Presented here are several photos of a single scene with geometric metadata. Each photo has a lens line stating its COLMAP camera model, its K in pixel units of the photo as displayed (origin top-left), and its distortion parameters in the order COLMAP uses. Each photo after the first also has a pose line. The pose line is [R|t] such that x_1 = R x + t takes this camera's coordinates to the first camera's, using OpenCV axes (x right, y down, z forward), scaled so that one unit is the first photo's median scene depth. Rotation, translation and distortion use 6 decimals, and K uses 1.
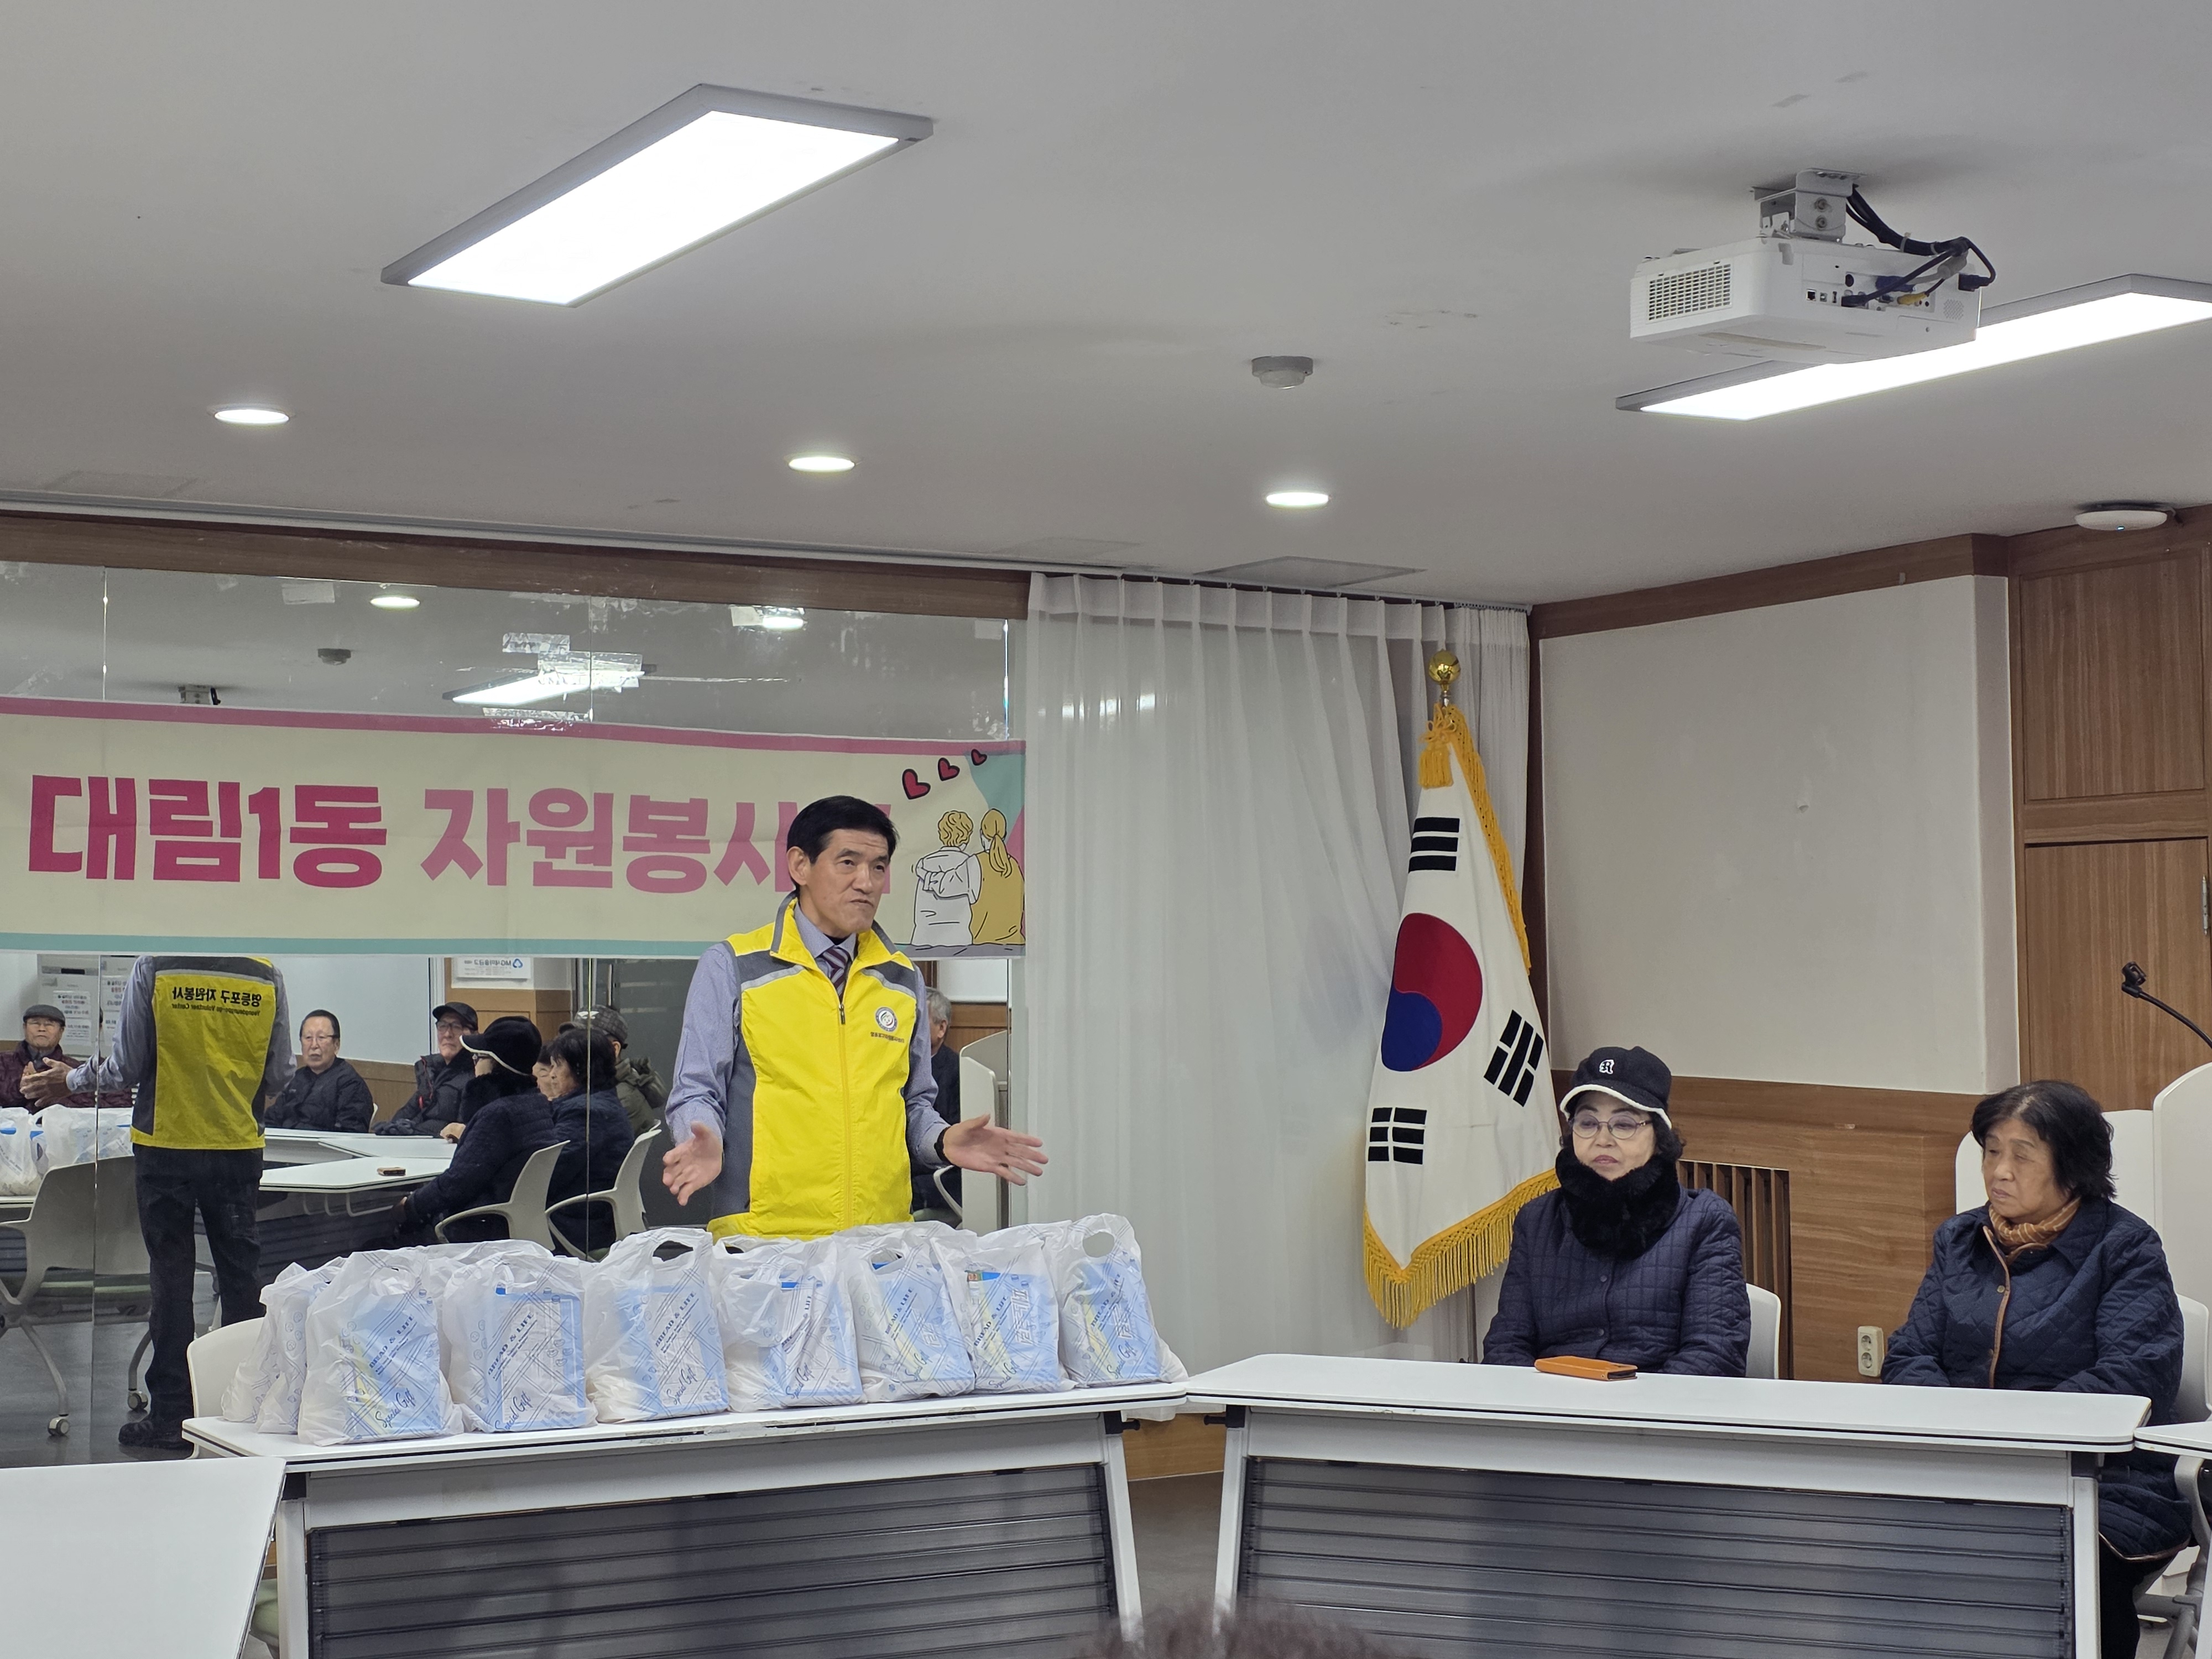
lens RADIAL K [[3311.2, 0, 1091.2], [0, 3311.2, 816.7], [0, 0, 1]] dist [0.141258, 0.000000]
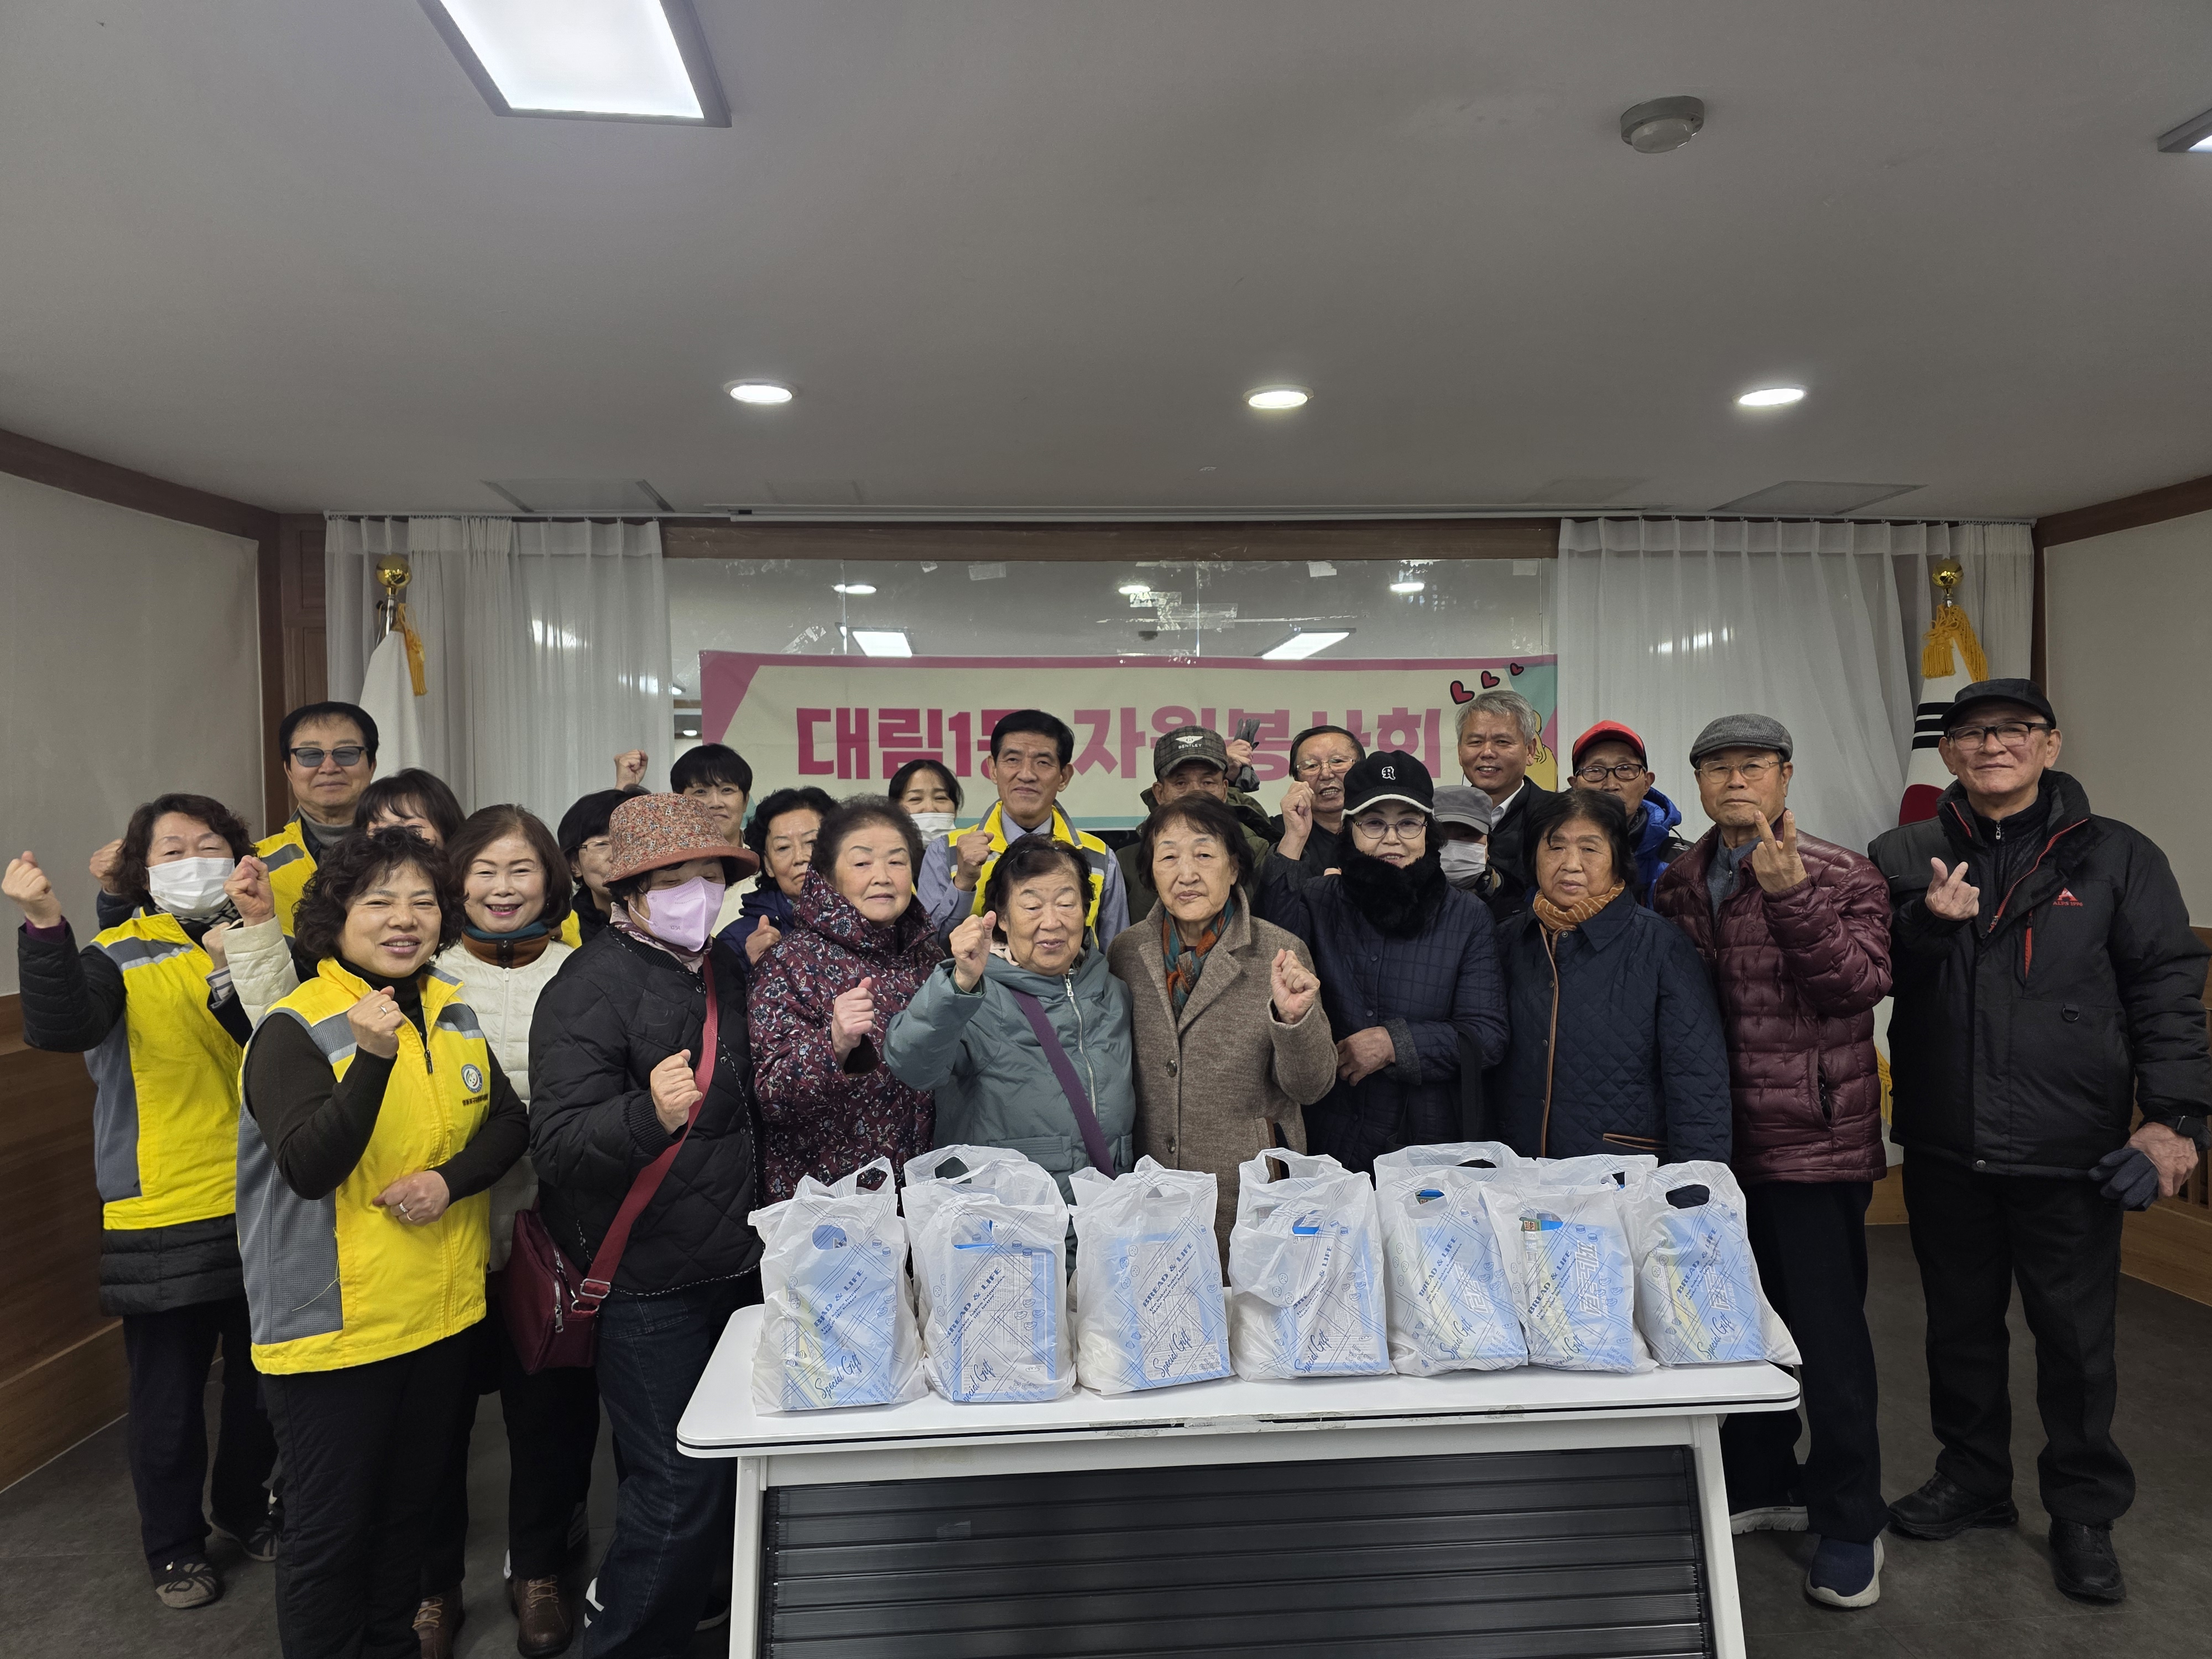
lens RADIAL K [[1490.8, 0, 1072.9], [0, 1490.8, 836.1], [0, 0, 1]] dist [0.058989, -0.053690]
pose [[0.906610, -0.002376, -0.421964, 0.058749], [0.030309, 0.997768, 0.059501, 0.007239], [0.420881, -0.066733, 0.904658, 0.433703]]
